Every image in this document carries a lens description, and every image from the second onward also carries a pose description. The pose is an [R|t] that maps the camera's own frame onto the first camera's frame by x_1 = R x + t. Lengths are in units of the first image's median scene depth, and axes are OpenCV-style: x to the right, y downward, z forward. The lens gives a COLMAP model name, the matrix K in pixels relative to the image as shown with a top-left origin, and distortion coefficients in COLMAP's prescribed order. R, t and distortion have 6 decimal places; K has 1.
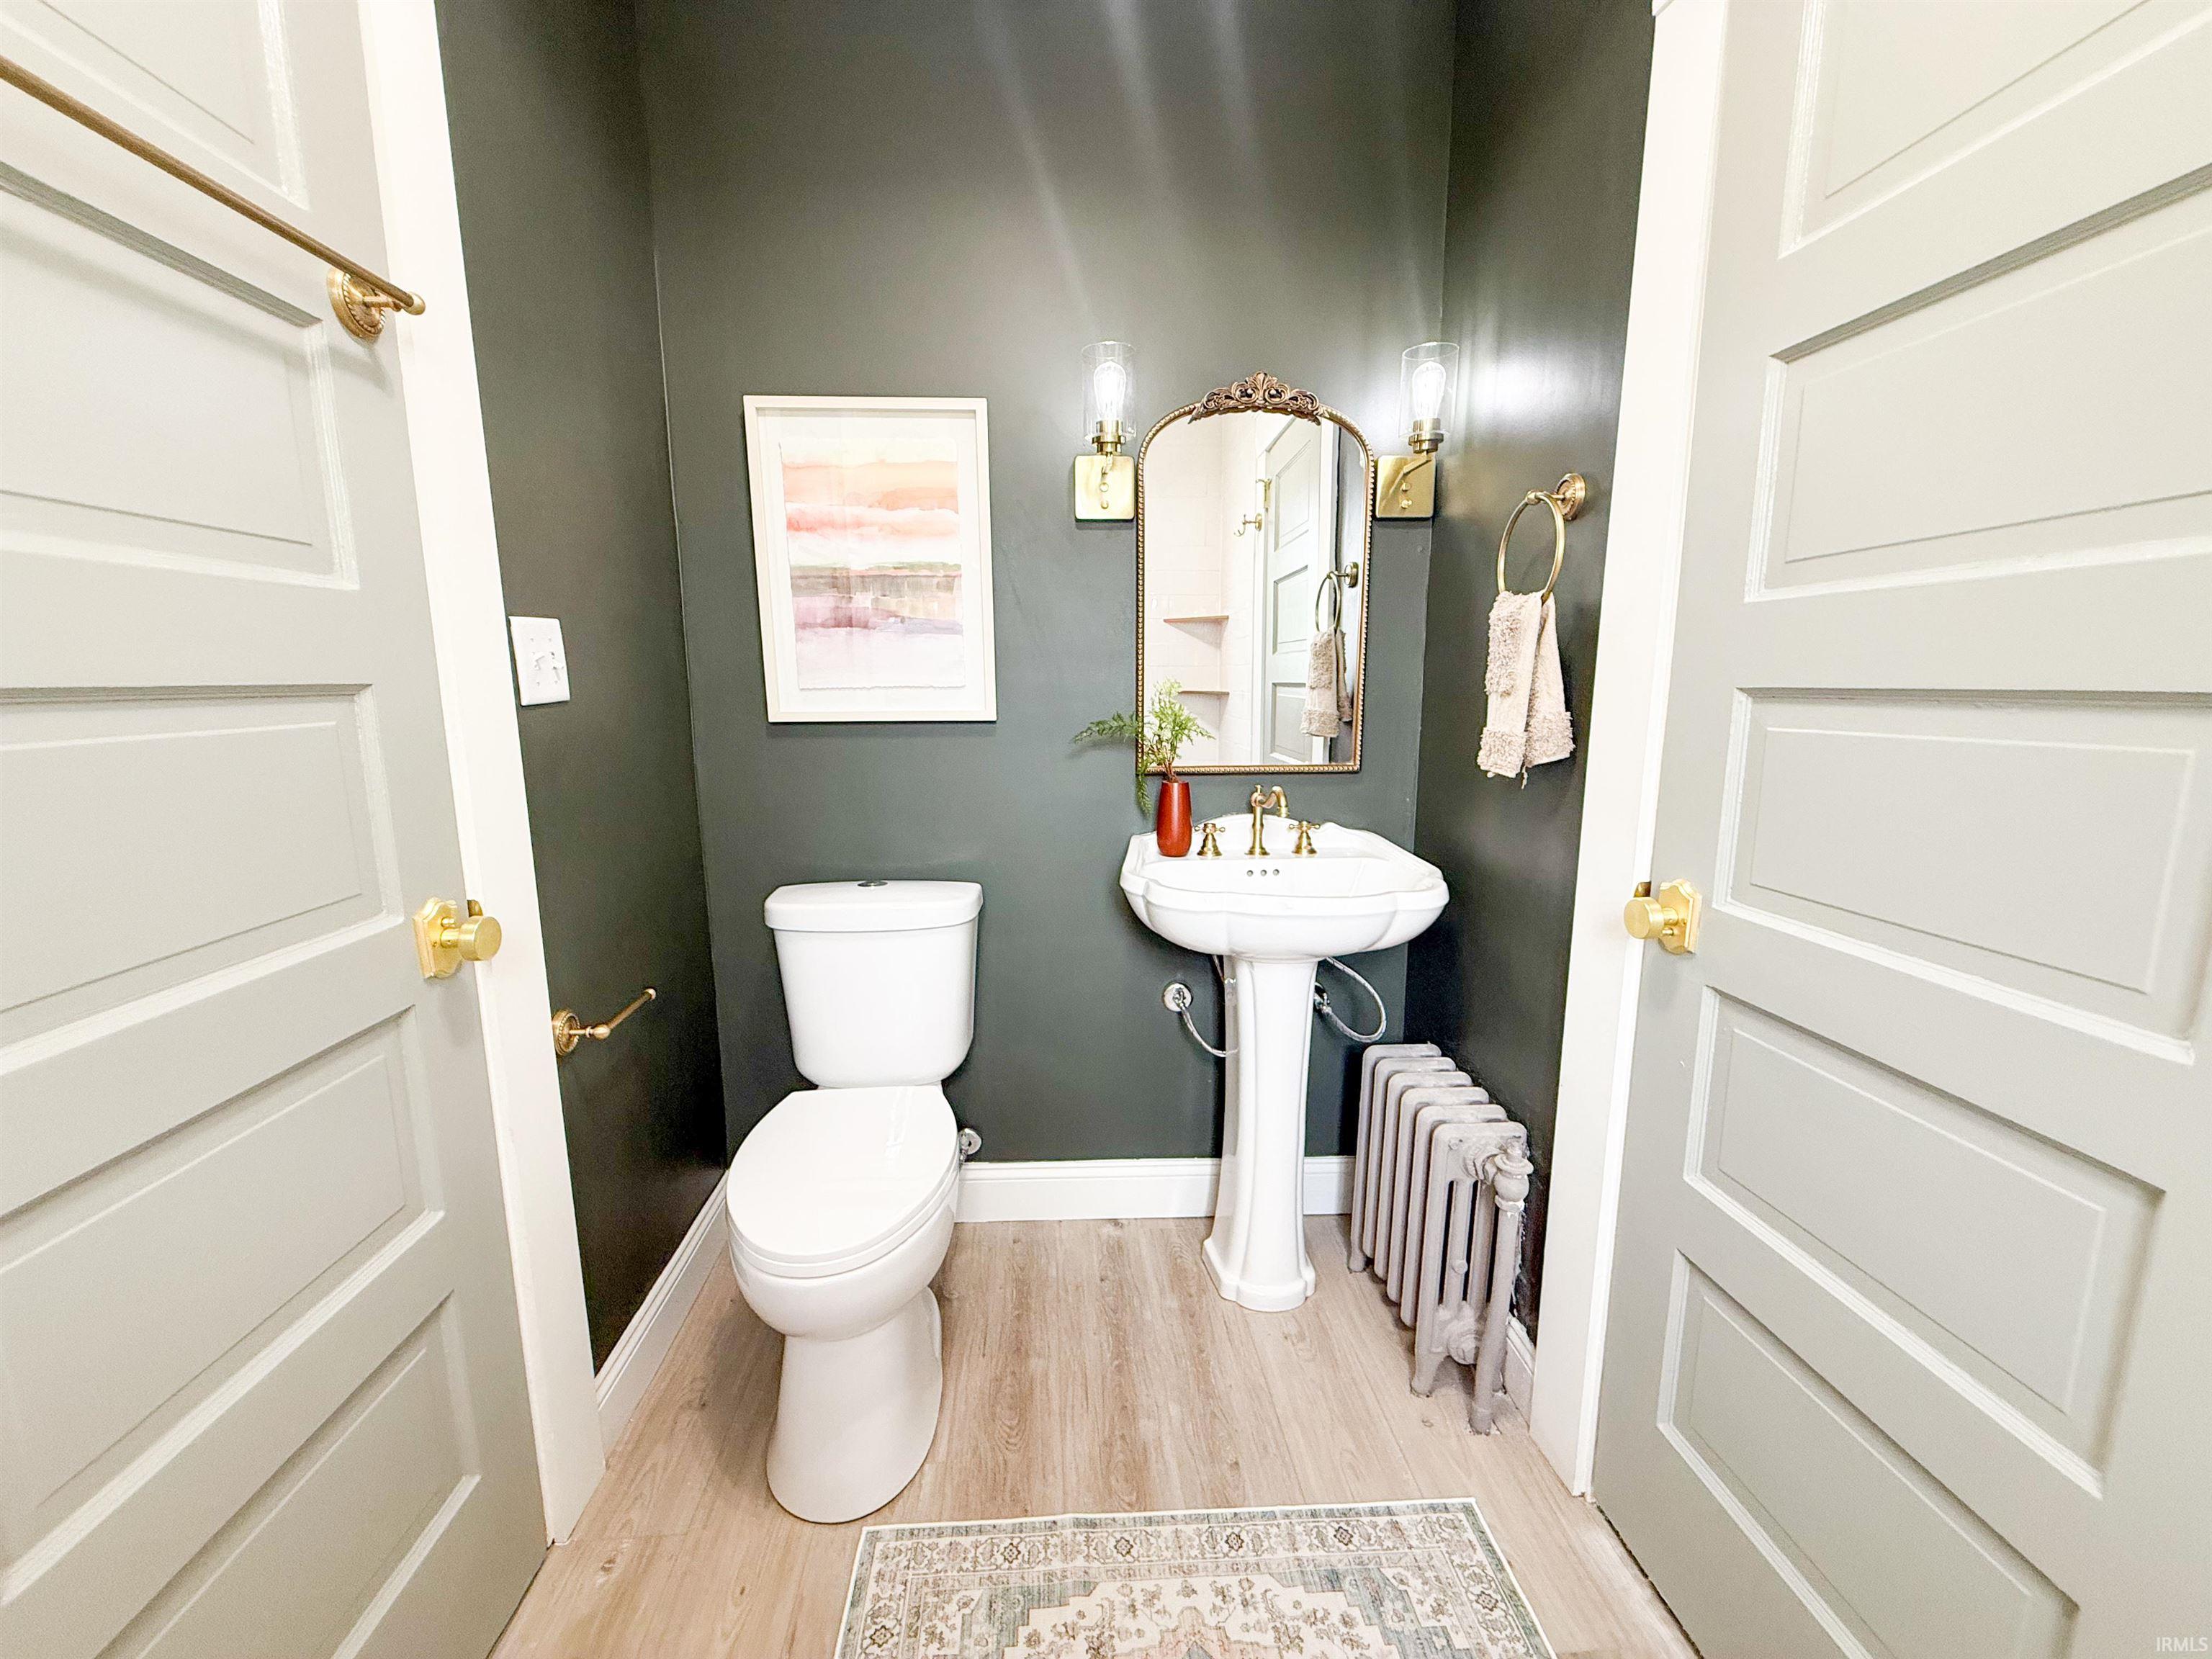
lens RADIAL K [[887.8, 0, 1109.4], [0, 887.8, 829.6], [0, 0, 1]] dist [-0.001333, -0.000145]
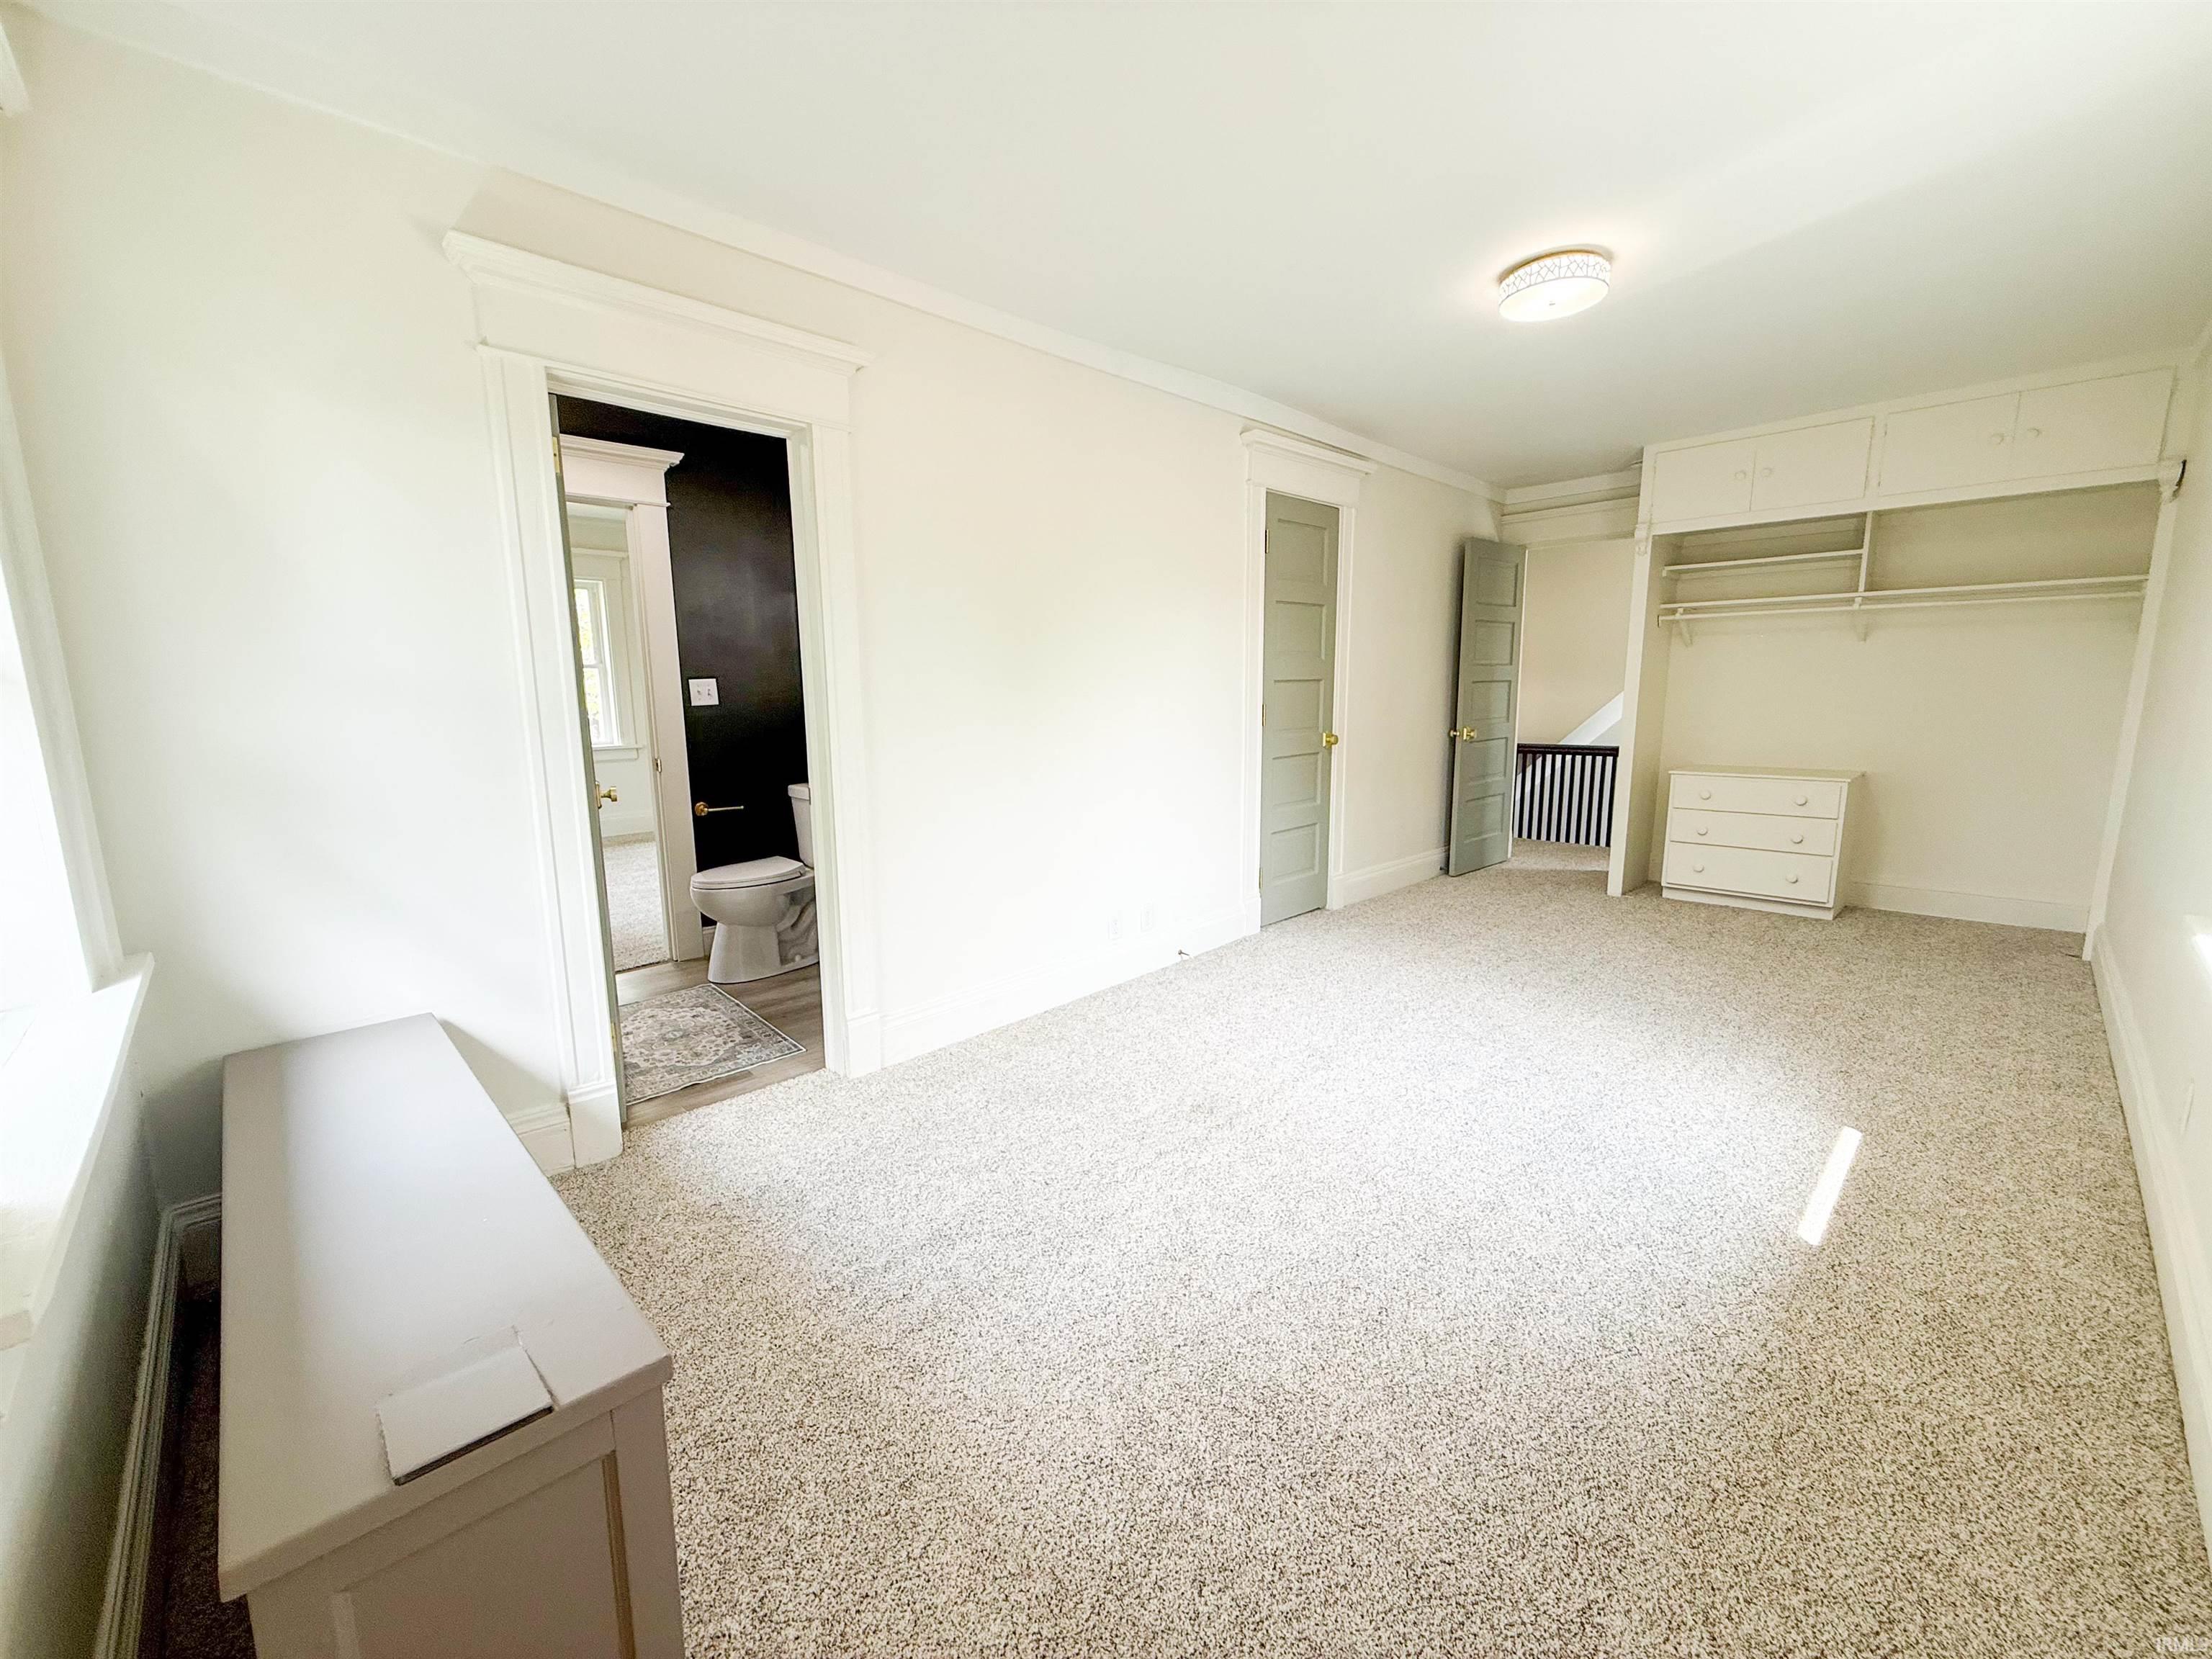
lens RADIAL K [[887.8, 0, 1104.9], [0, 887.8, 832.4], [0, 0, 1]] dist [-0.001333, -0.000145]
pose [[0.636428, 0.120664, -0.761840, 2.746883], [-0.125531, 0.990723, 0.052049, -0.037038], [0.761053, 0.062509, 0.645671, 0.051322]]
